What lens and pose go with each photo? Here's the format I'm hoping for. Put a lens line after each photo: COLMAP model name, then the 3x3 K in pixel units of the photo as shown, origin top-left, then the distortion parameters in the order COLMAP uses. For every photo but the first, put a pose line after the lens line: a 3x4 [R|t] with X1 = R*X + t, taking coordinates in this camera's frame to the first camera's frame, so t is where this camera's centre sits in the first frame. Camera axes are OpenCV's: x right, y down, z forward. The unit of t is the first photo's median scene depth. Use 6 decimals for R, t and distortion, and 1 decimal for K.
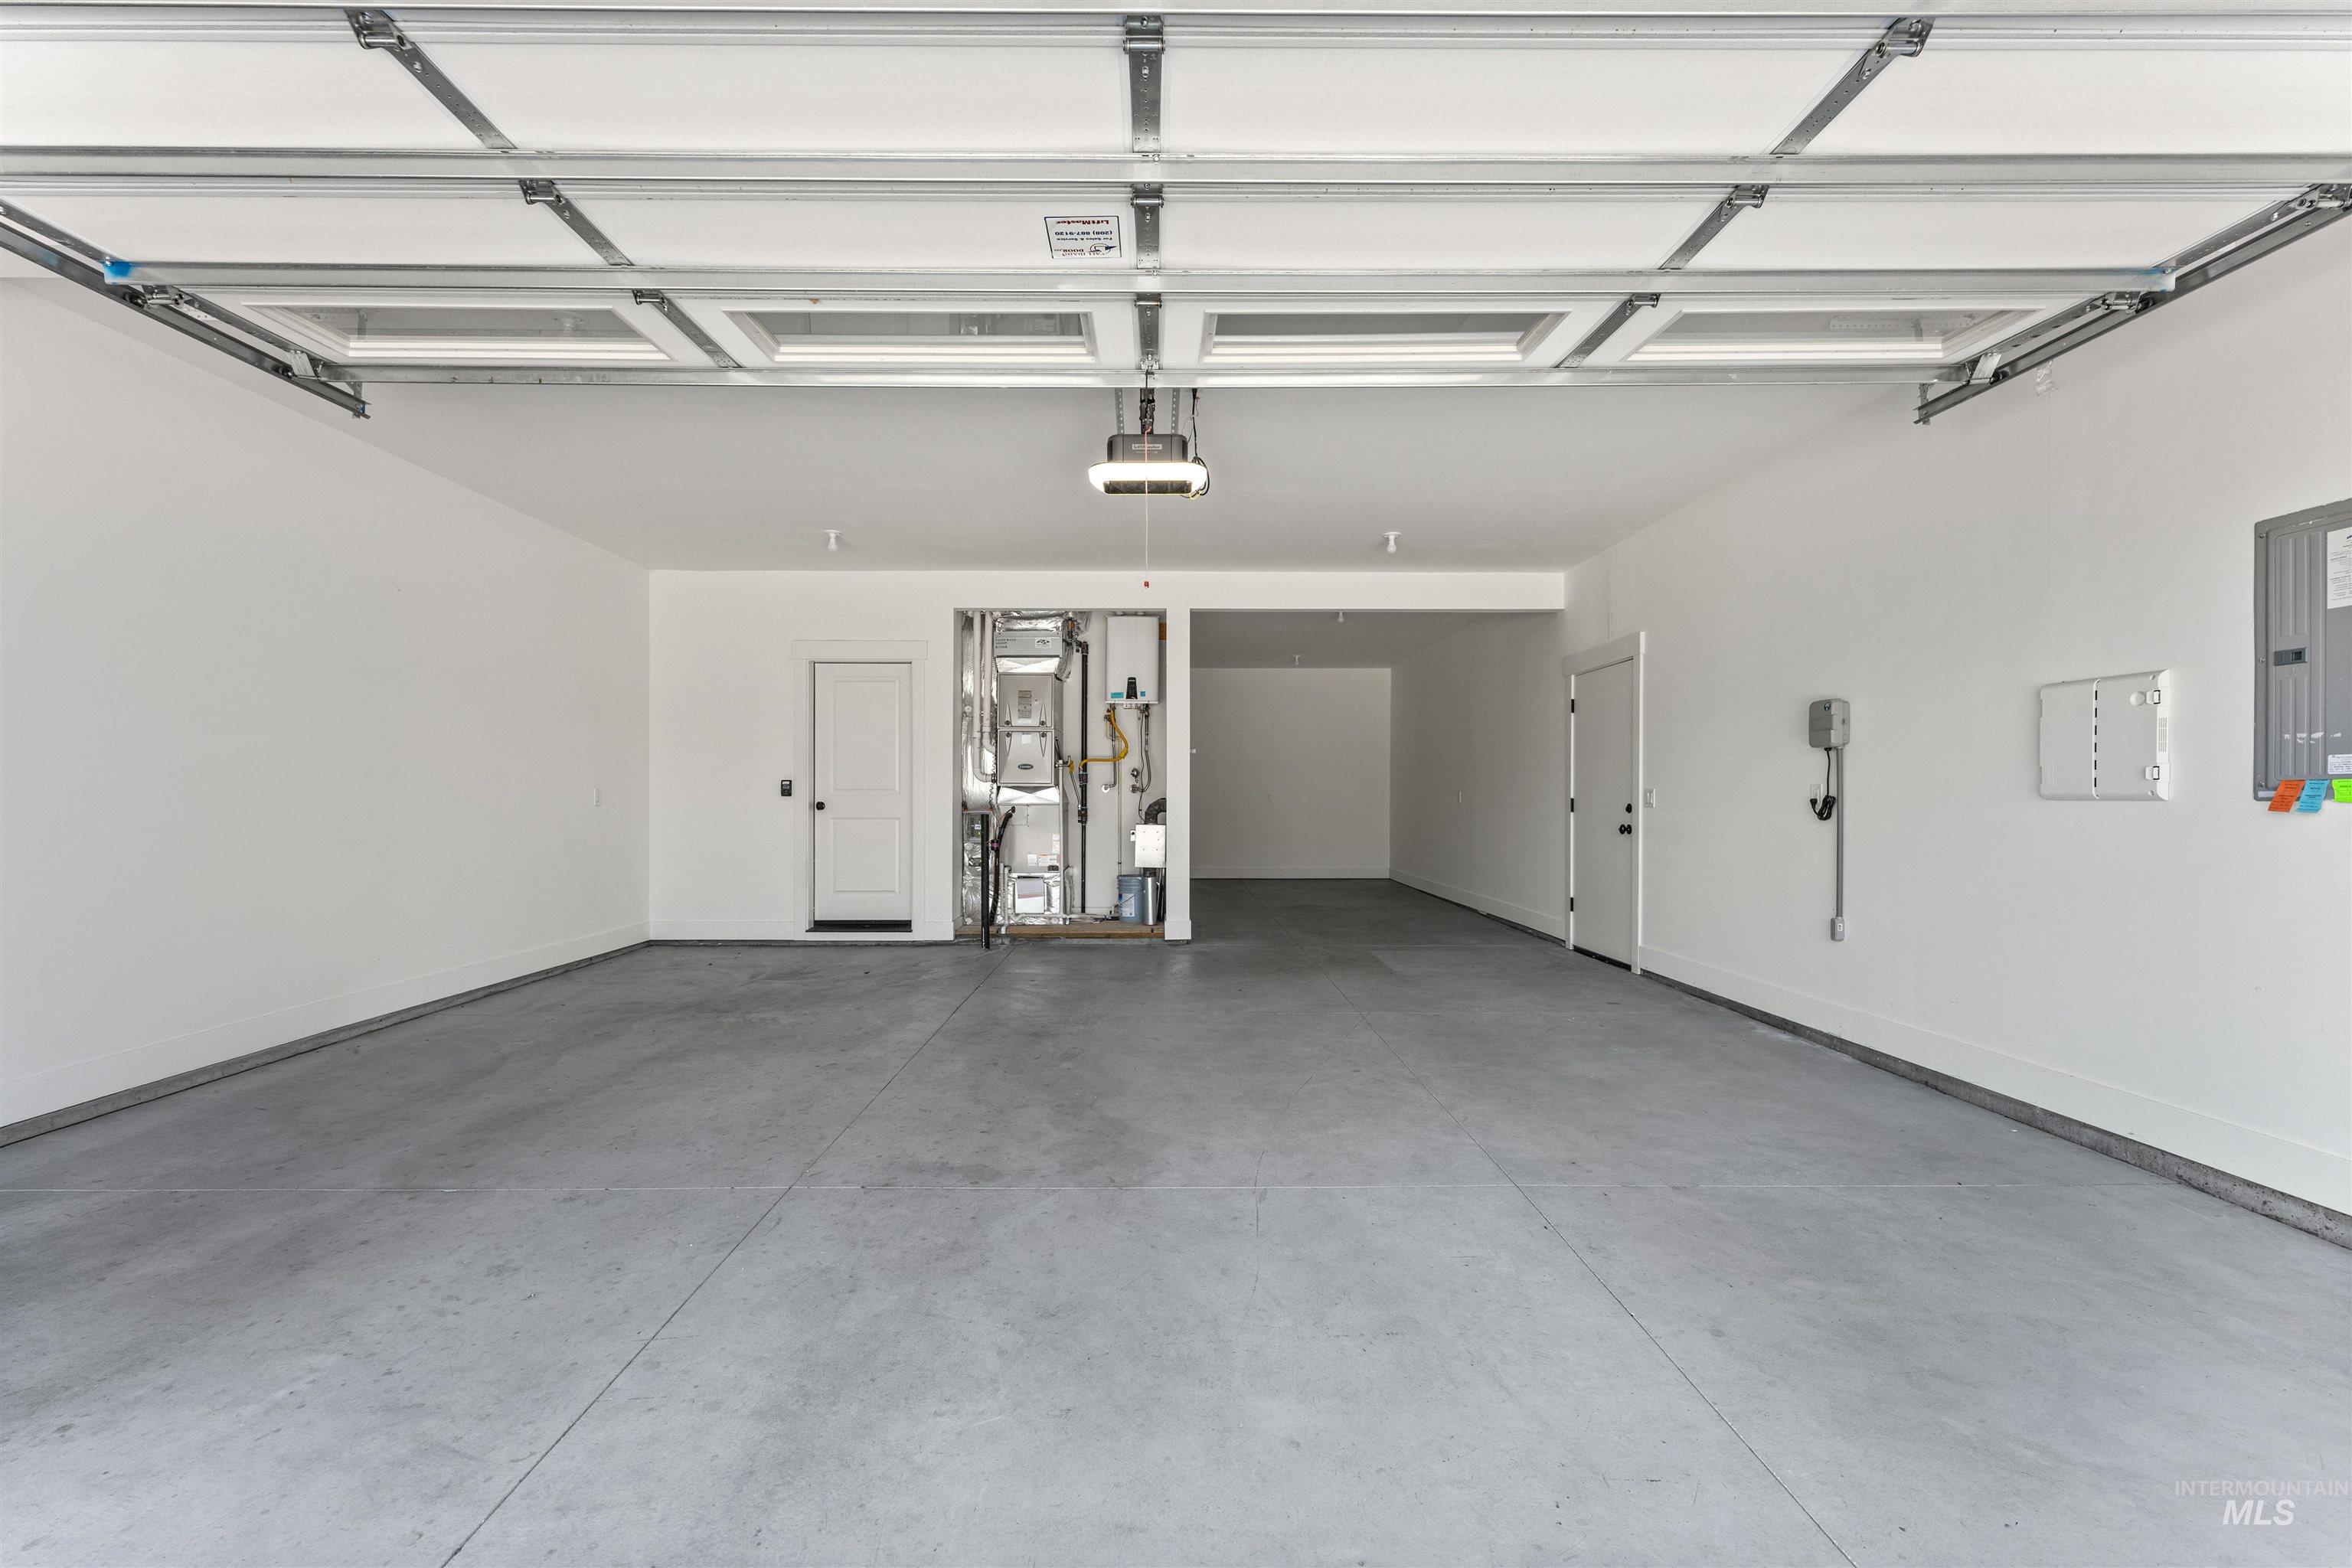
lens RADIAL K [[966.5, 0, 1154.8], [0, 966.5, 801.9], [0, 0, 1]] dist [0.001105, -0.000209]
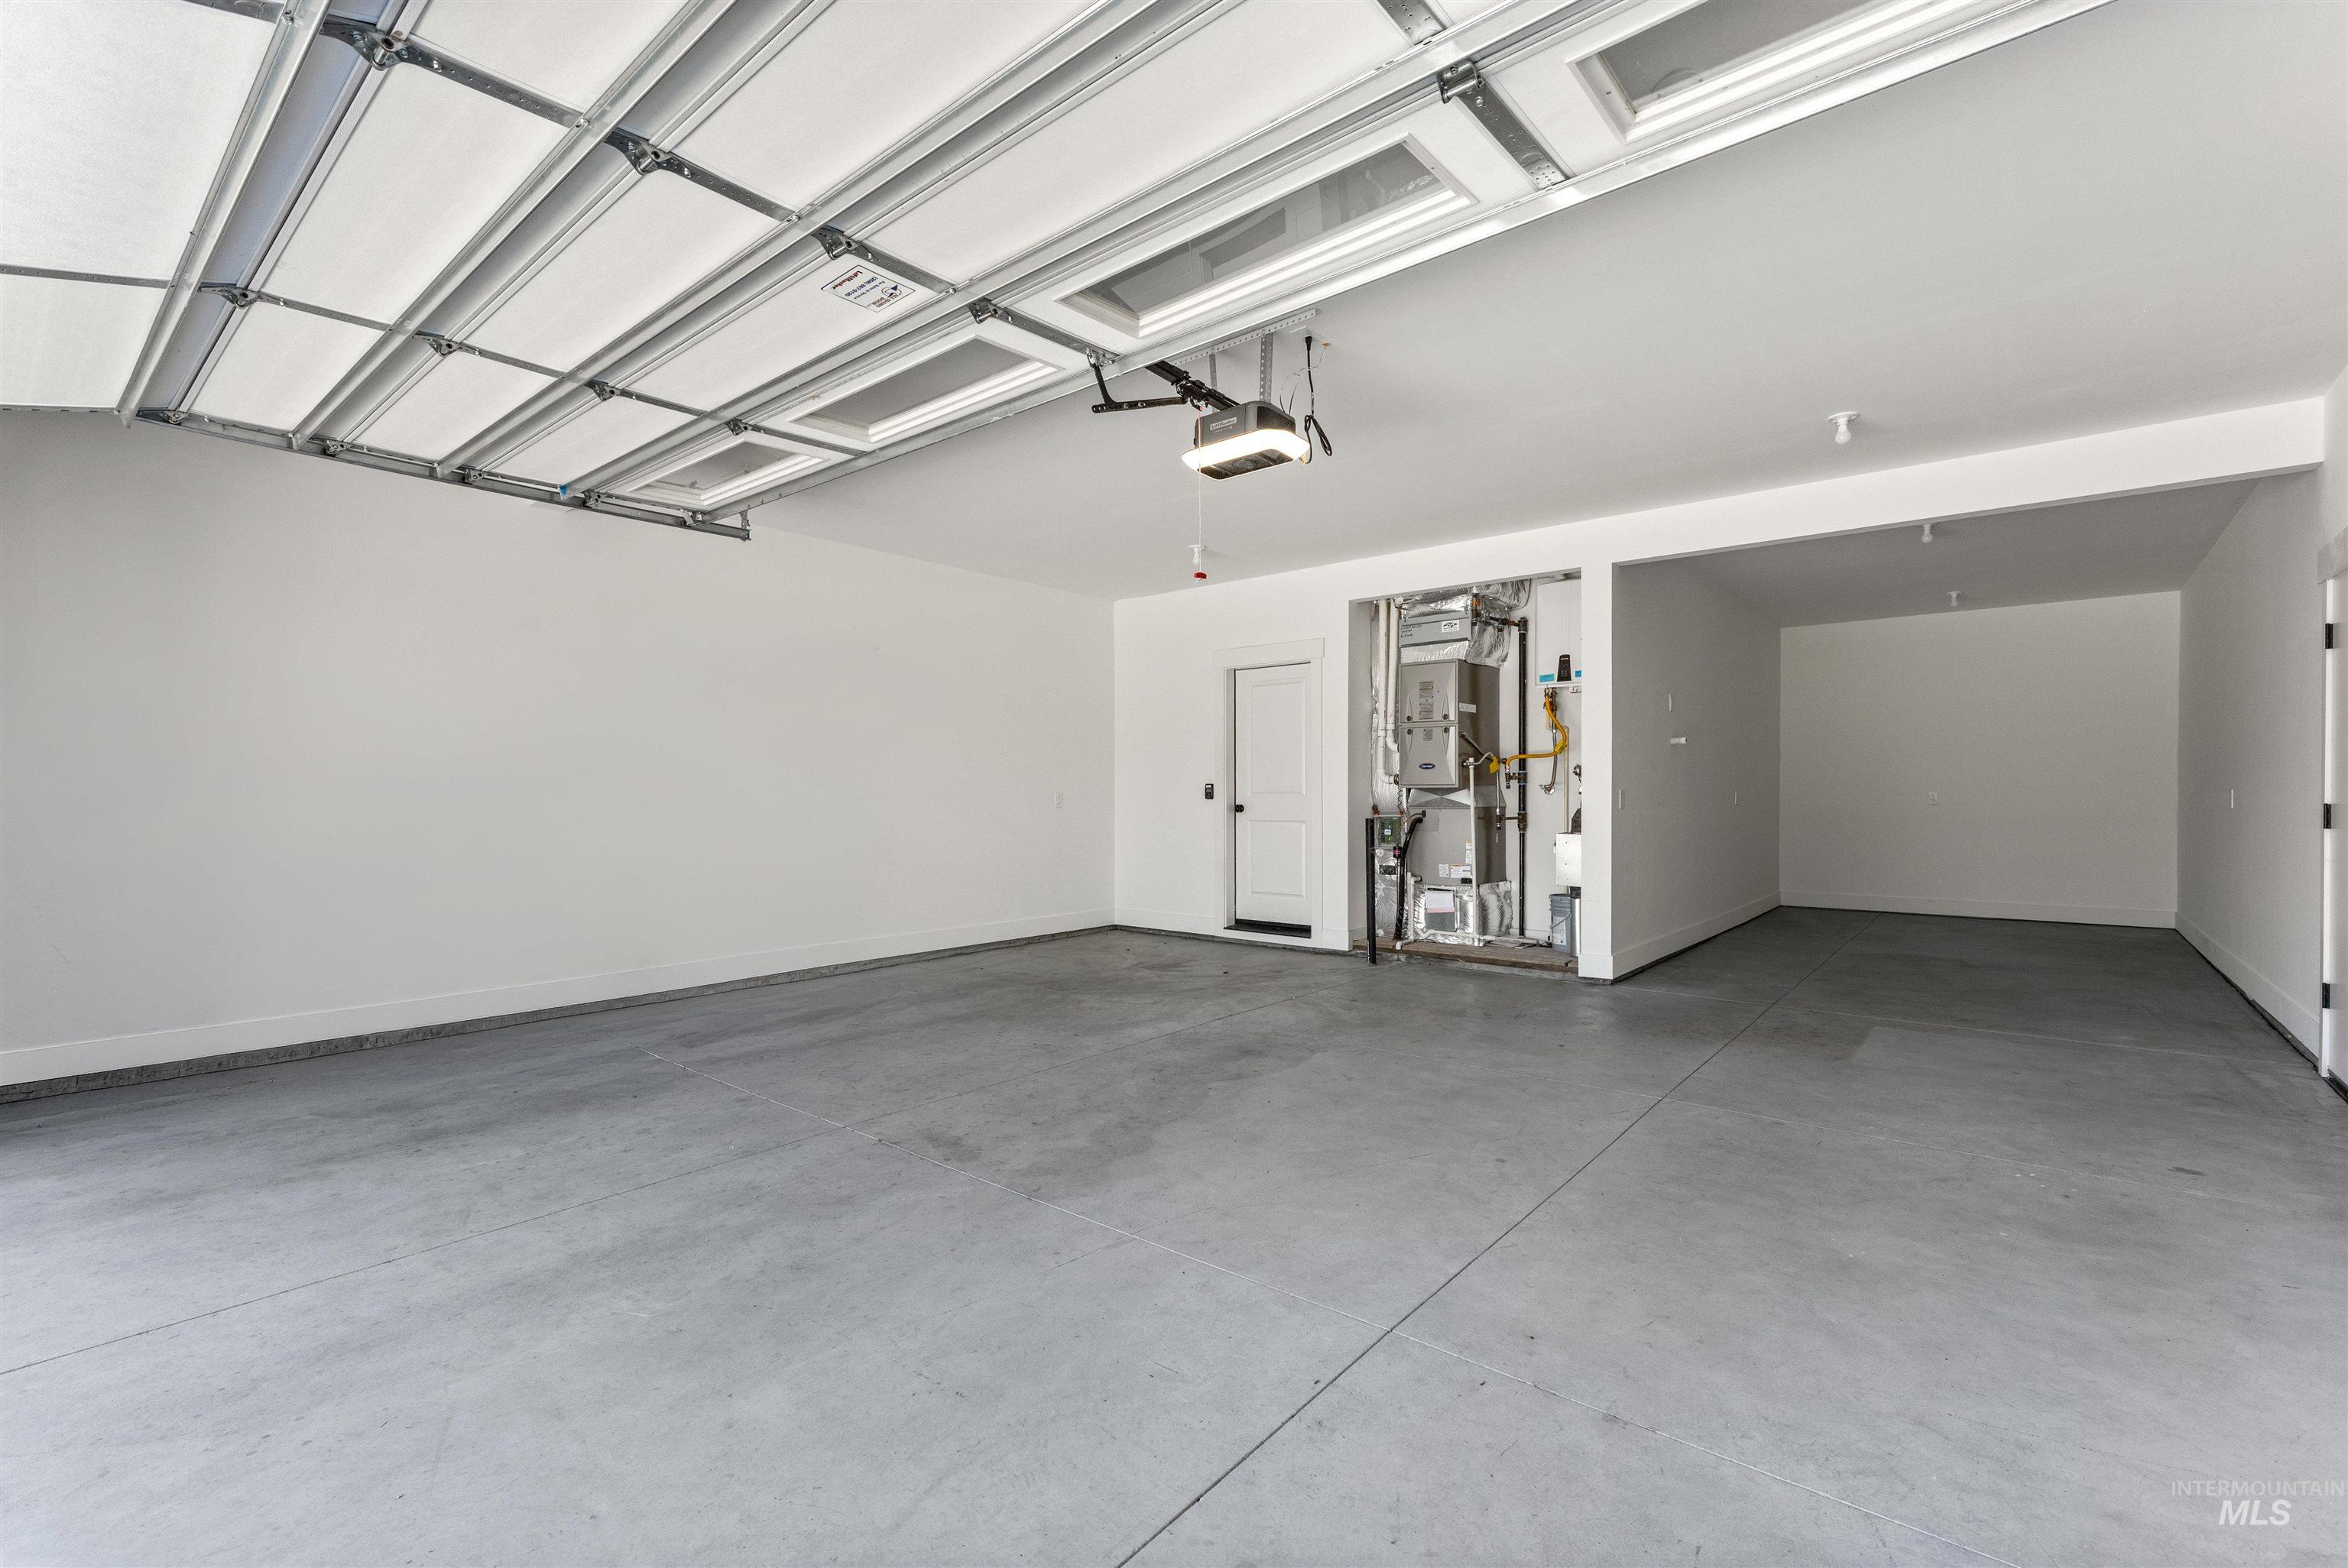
lens RADIAL K [[1030.5, 0, 1172.8], [0, 1030.5, 816.6], [0, 0, 1]] dist [0.001272, -0.000110]
pose [[0.752694, 0.012008, -0.658261, 0.332919], [-0.000942, 0.999852, 0.017163, -0.006309], [0.658369, -0.012298, 0.752594, 0.127433]]
